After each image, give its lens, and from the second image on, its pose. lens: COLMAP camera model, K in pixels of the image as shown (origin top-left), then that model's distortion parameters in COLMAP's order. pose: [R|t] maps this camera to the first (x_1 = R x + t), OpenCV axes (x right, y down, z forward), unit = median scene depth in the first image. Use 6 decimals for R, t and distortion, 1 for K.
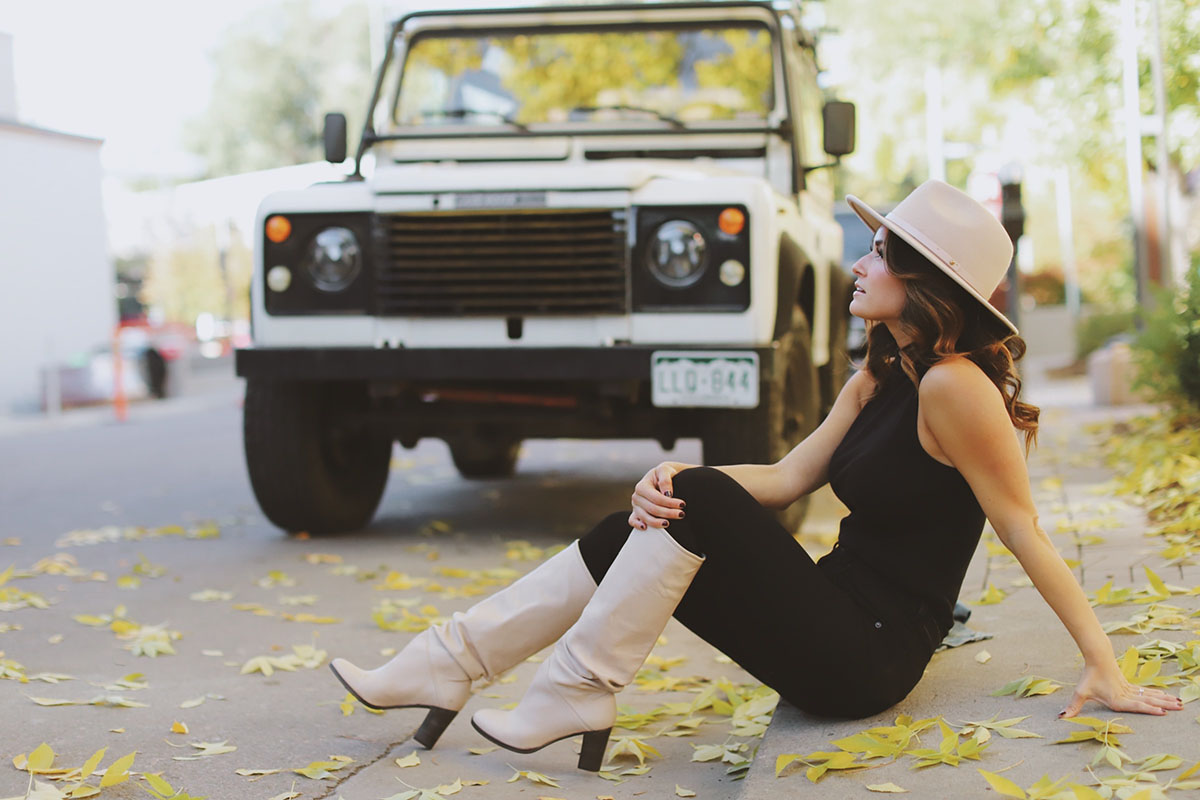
lens RADIAL K [[1906.1, 0, 630.8], [0, 1906.1, 400.1], [0, 0, 1]] dist [-0.159919, 0.303669]
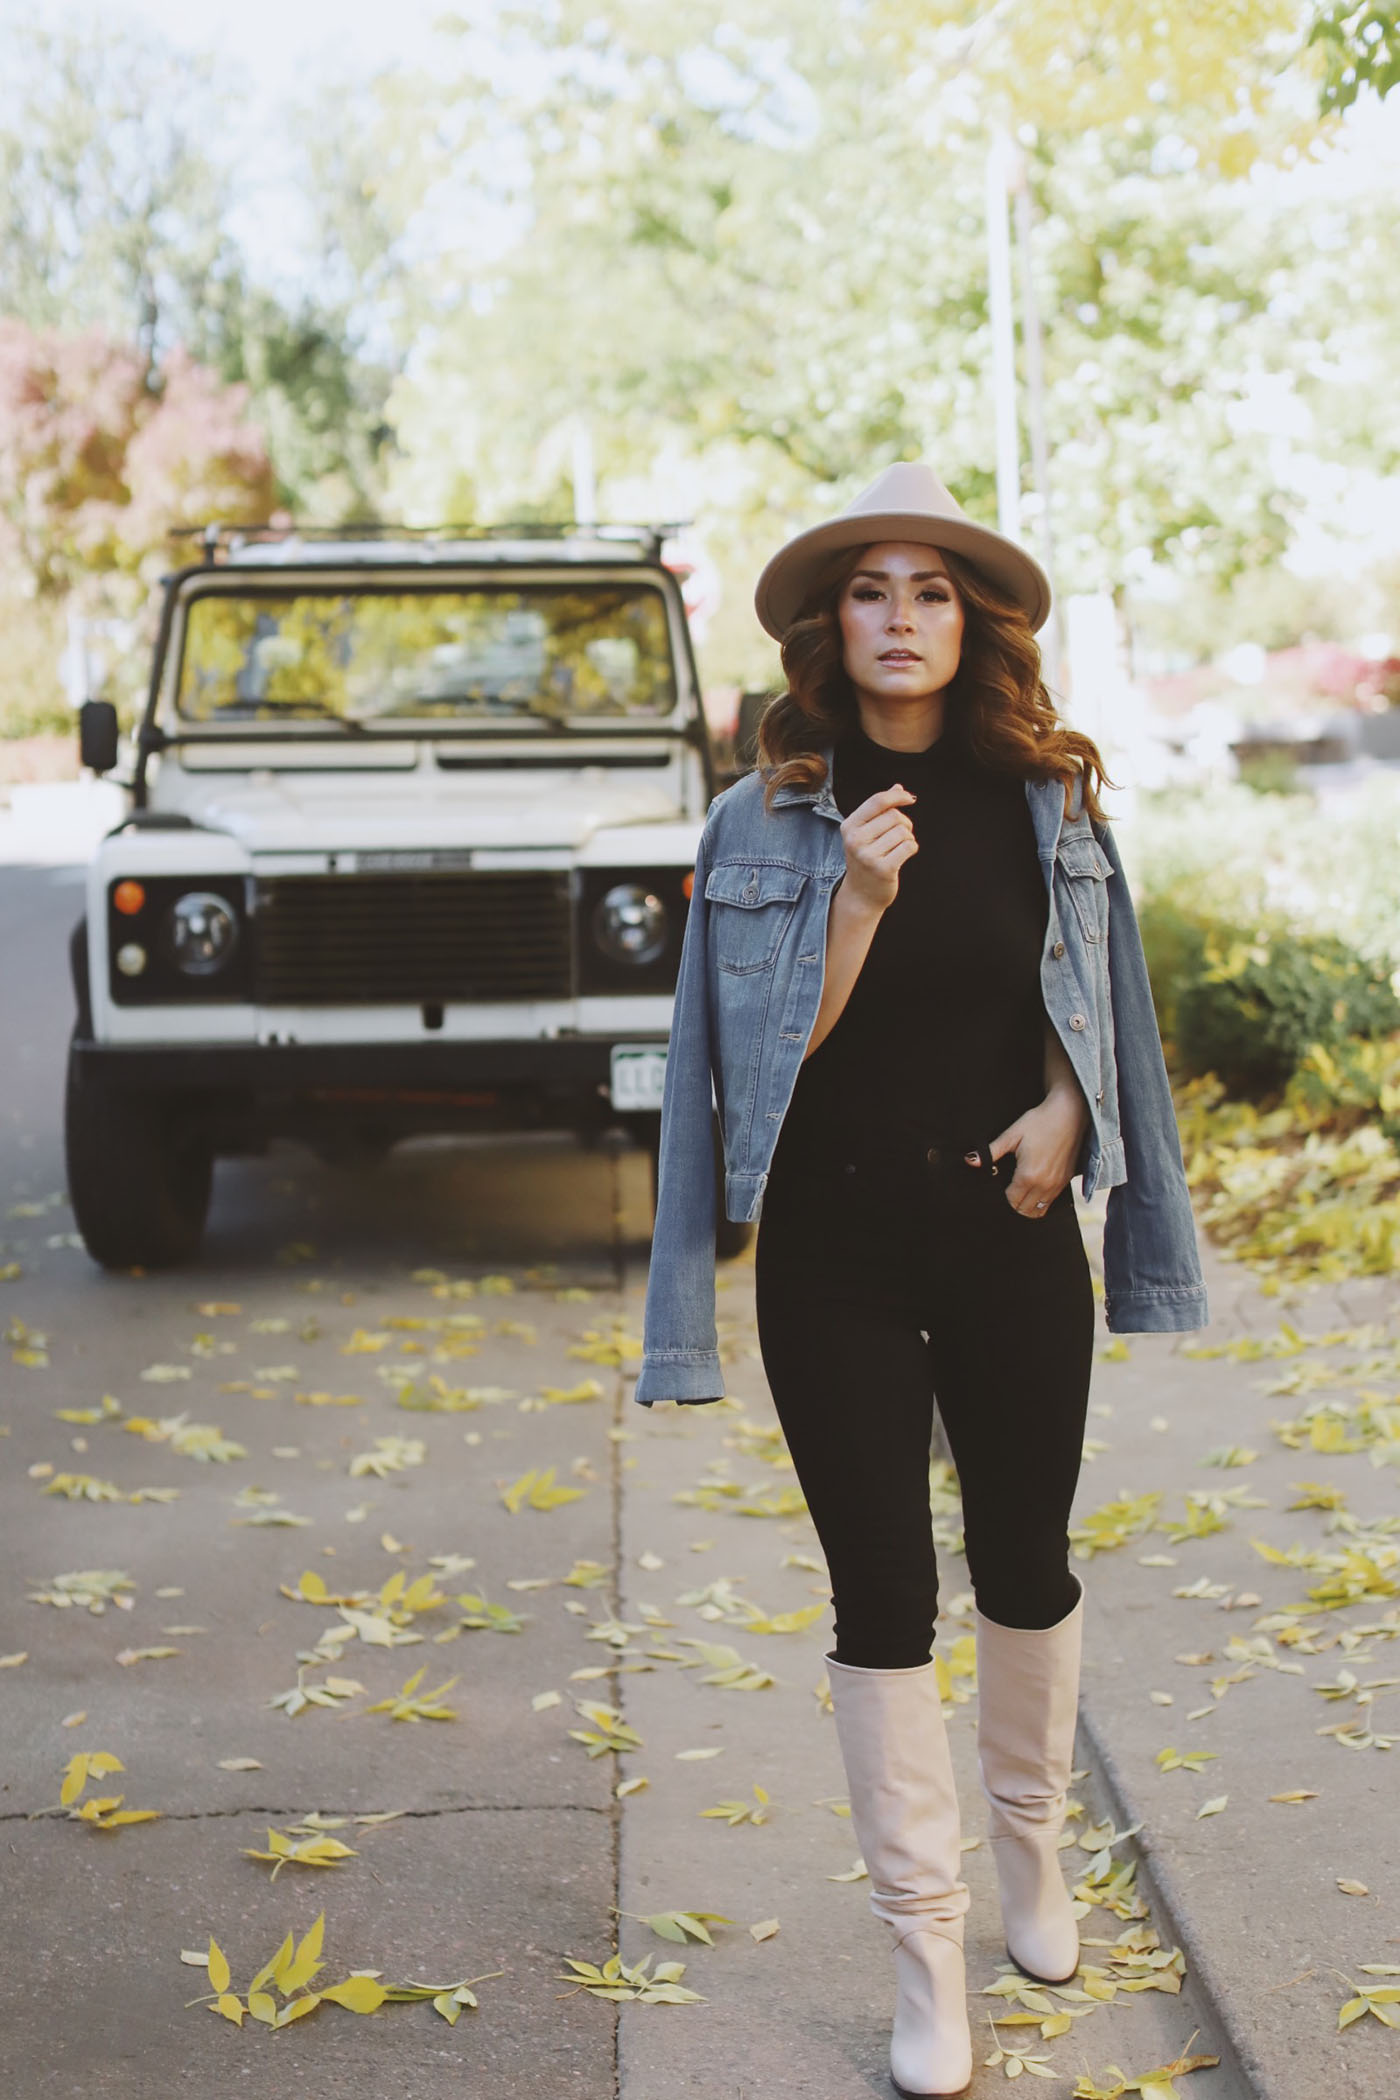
lens RADIAL K [[3254.1, 0, 700.0], [0, 3254.1, 1050.0], [0, 0, 1]] dist [-0.135845, 0.184498]
pose [[0.974658, -0.029303, 0.221775, -0.264249], [0.017719, 0.998381, 0.054046, -0.098547], [-0.222999, -0.048747, 0.973599, -0.397453]]
